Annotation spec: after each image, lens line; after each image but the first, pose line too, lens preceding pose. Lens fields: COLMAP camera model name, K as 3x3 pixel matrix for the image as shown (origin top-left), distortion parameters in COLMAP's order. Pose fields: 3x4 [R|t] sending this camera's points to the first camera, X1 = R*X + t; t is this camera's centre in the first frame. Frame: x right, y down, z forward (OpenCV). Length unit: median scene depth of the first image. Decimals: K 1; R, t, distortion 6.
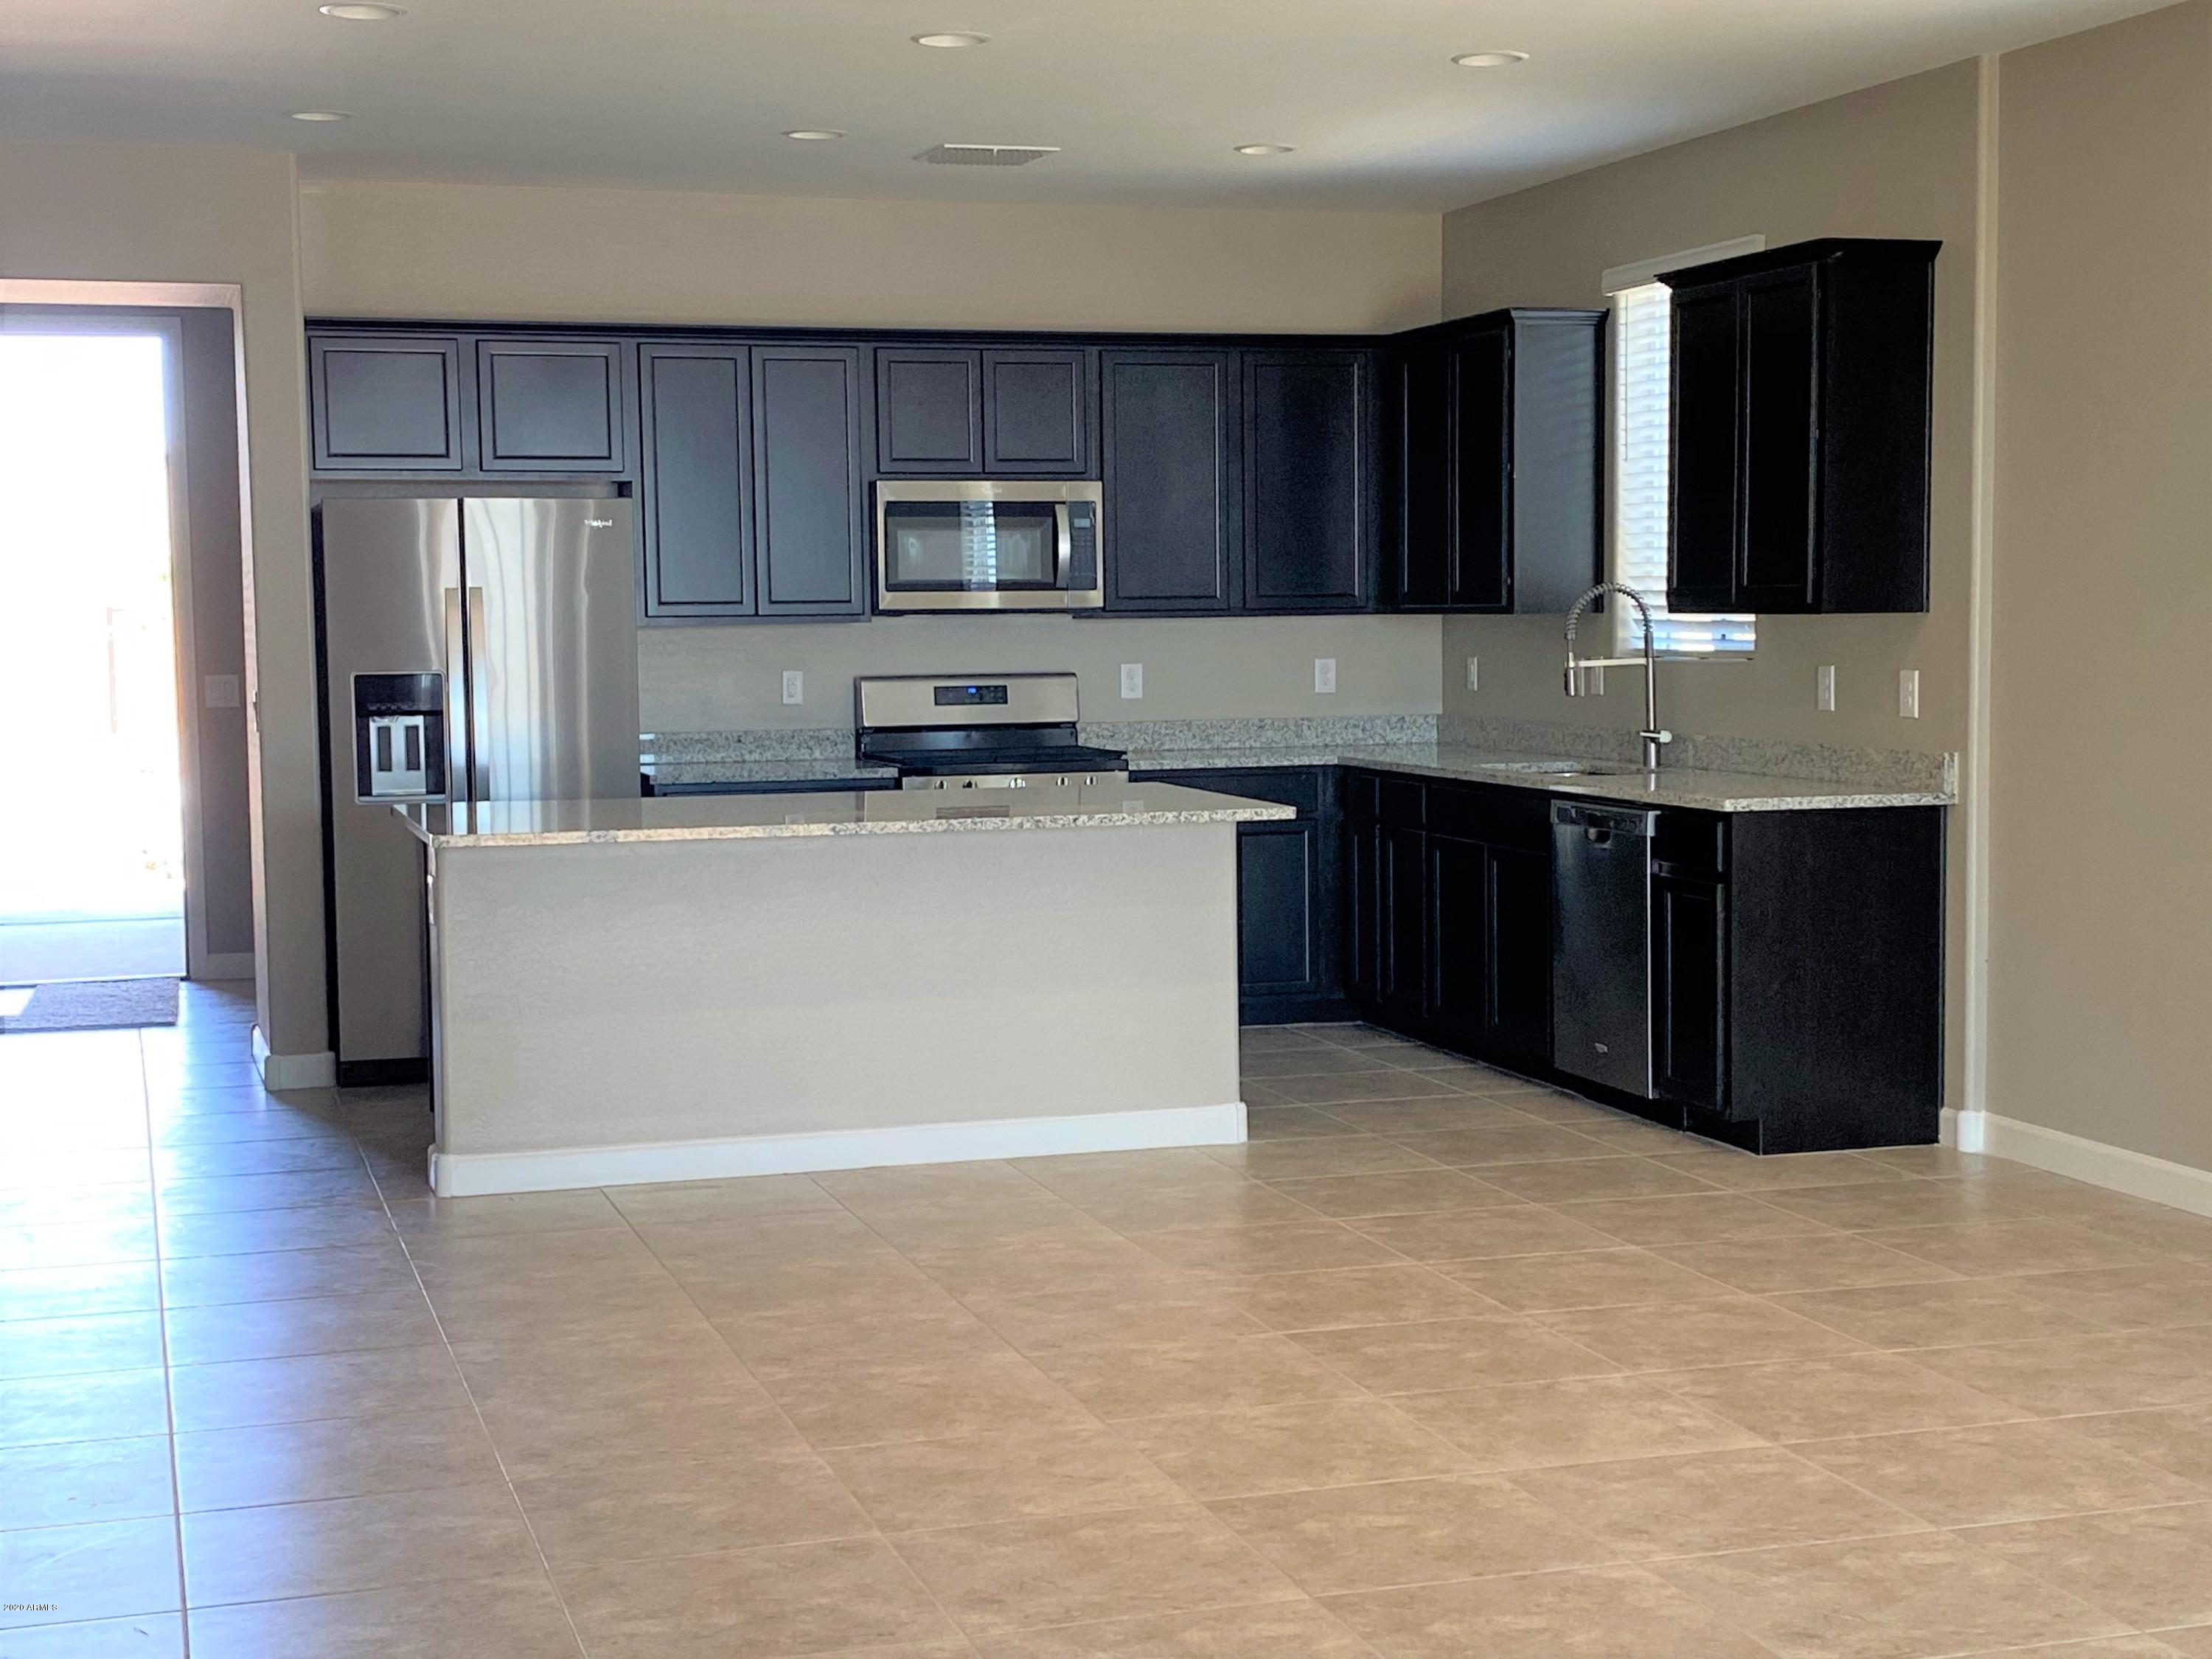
lens RADIAL K [[3291.7, 0, 1106.0], [0, 3291.7, 829.5], [0, 0, 1]] dist [0.227384, -0.000515]
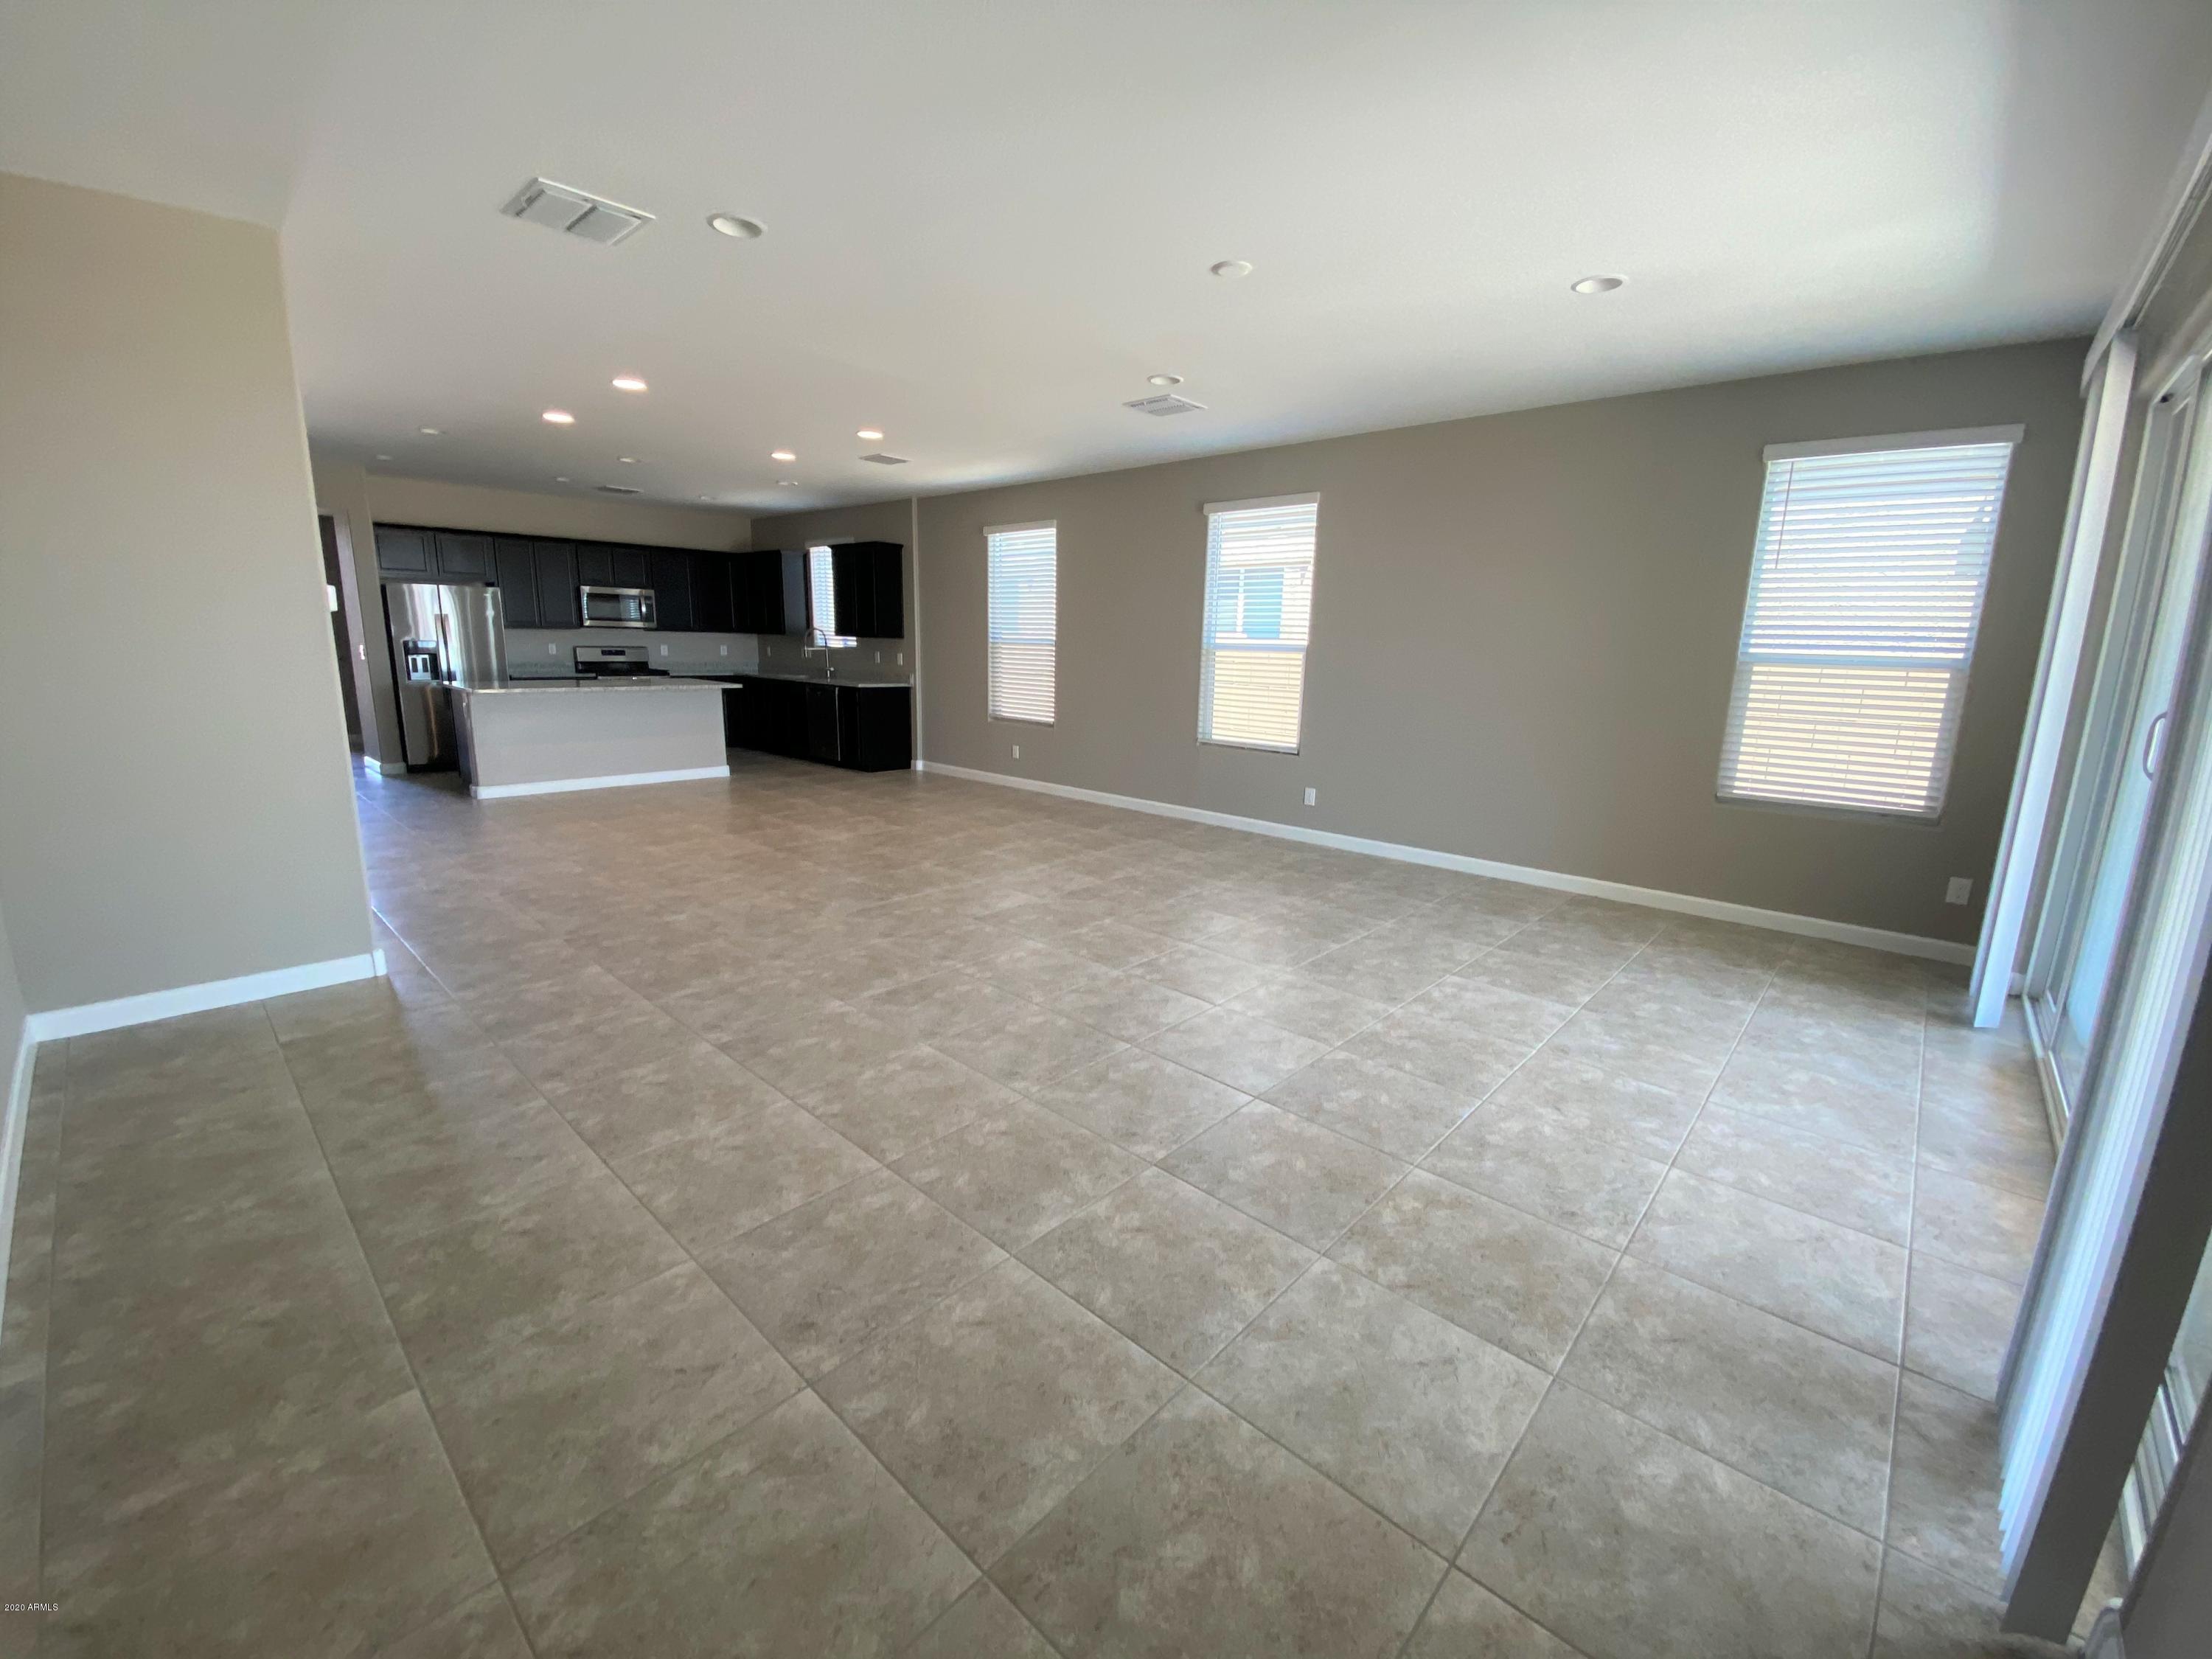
lens RADIAL K [[903.5, 0, 1106.0], [0, 903.5, 829.5], [0, 0, 1]] dist [-0.001321, -0.000153]
pose [[0.872786, -0.065202, 0.483729, -0.071796], [-0.003812, 0.990097, 0.140334, 0.008028], [-0.488088, -0.124325, 0.863894, -0.082924]]
